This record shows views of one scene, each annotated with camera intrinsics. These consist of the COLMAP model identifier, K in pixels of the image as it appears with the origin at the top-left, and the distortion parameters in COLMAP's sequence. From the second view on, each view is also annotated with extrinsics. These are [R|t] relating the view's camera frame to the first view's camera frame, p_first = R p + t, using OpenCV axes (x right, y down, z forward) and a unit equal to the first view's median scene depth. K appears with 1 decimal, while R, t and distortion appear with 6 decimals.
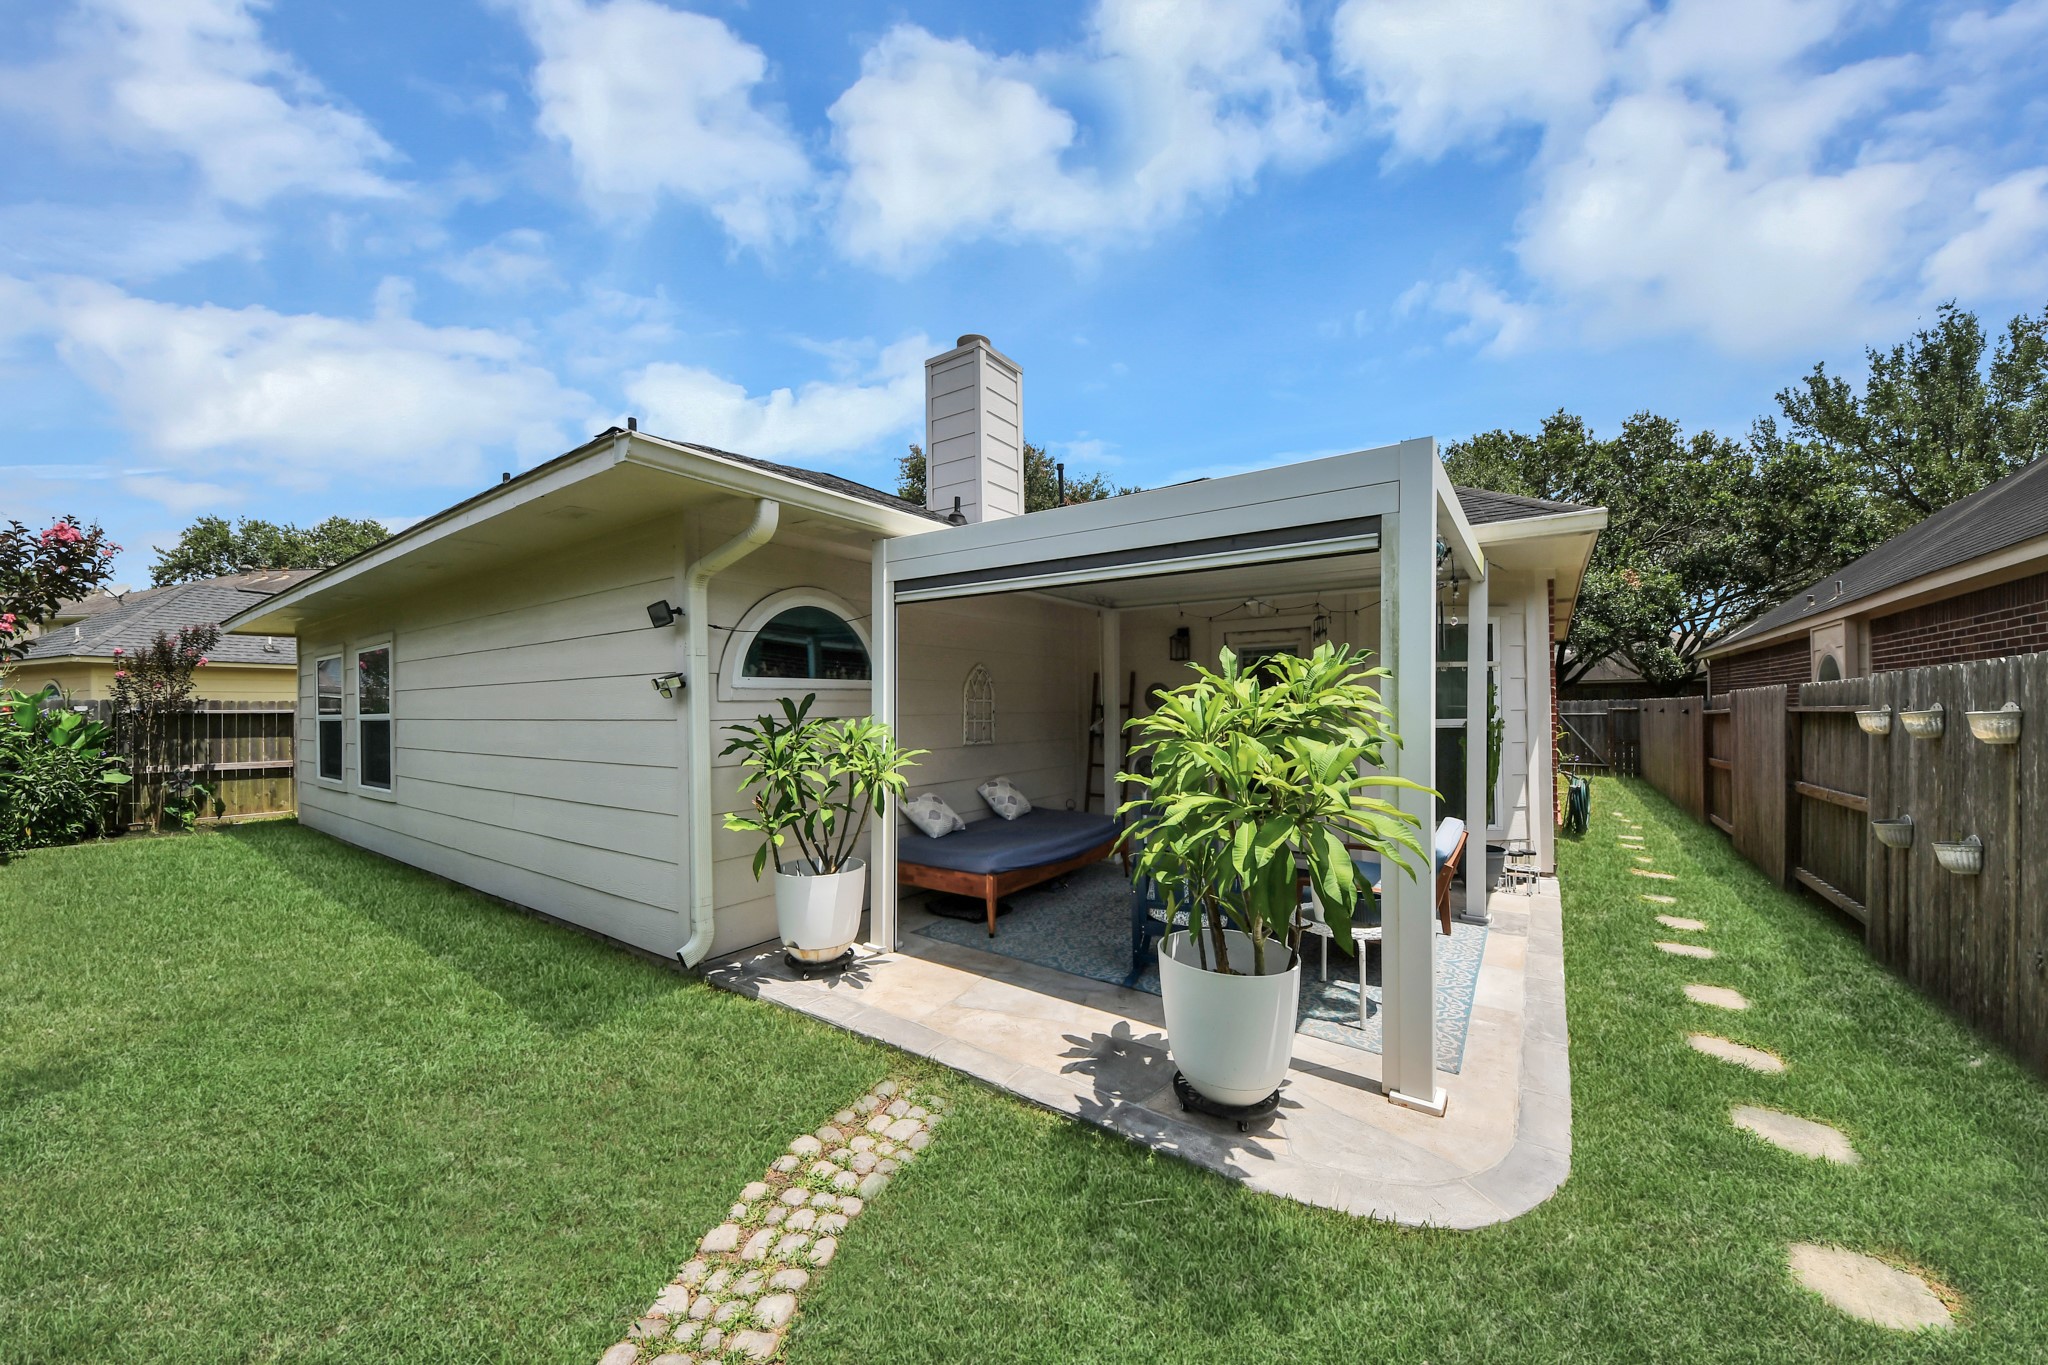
lens RADIAL K [[721.5, 0, 1024.1], [0, 721.5, 696.8], [0, 0, 1]] dist [0.022926, -0.016884]
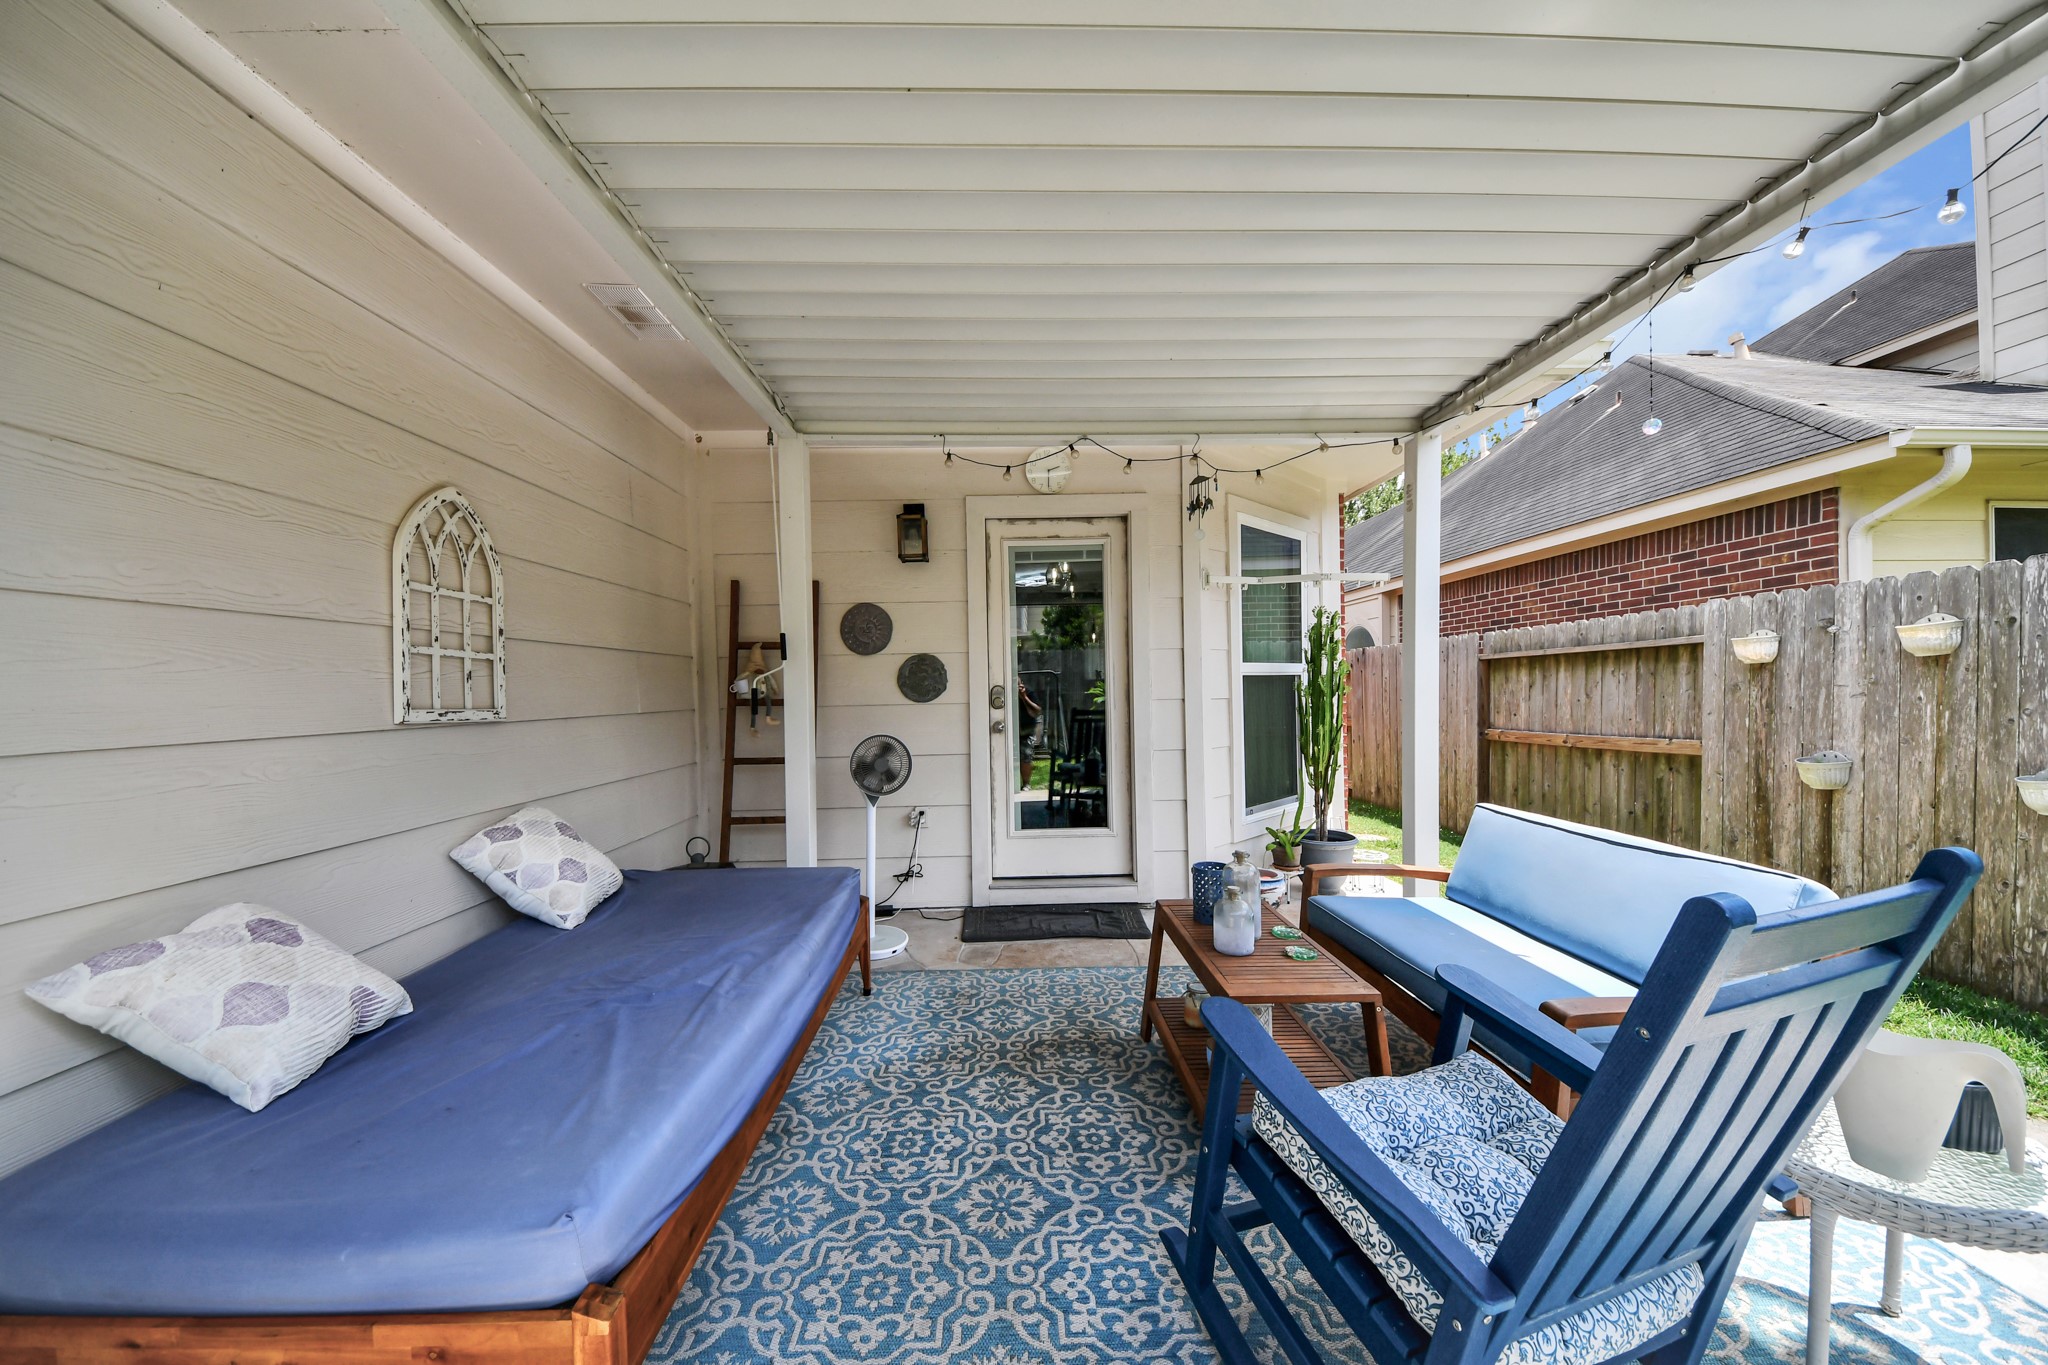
lens RADIAL K [[737.0, 0, 1032.1], [0, 737.0, 705.5], [0, 0, 1]] dist [-0.020018, -0.000255]
pose [[0.803740, -0.020861, 0.594614, -0.461493], [0.007524, 0.999662, 0.024901, 0.497776], [-0.594933, -0.015540, 0.803625, 5.467699]]
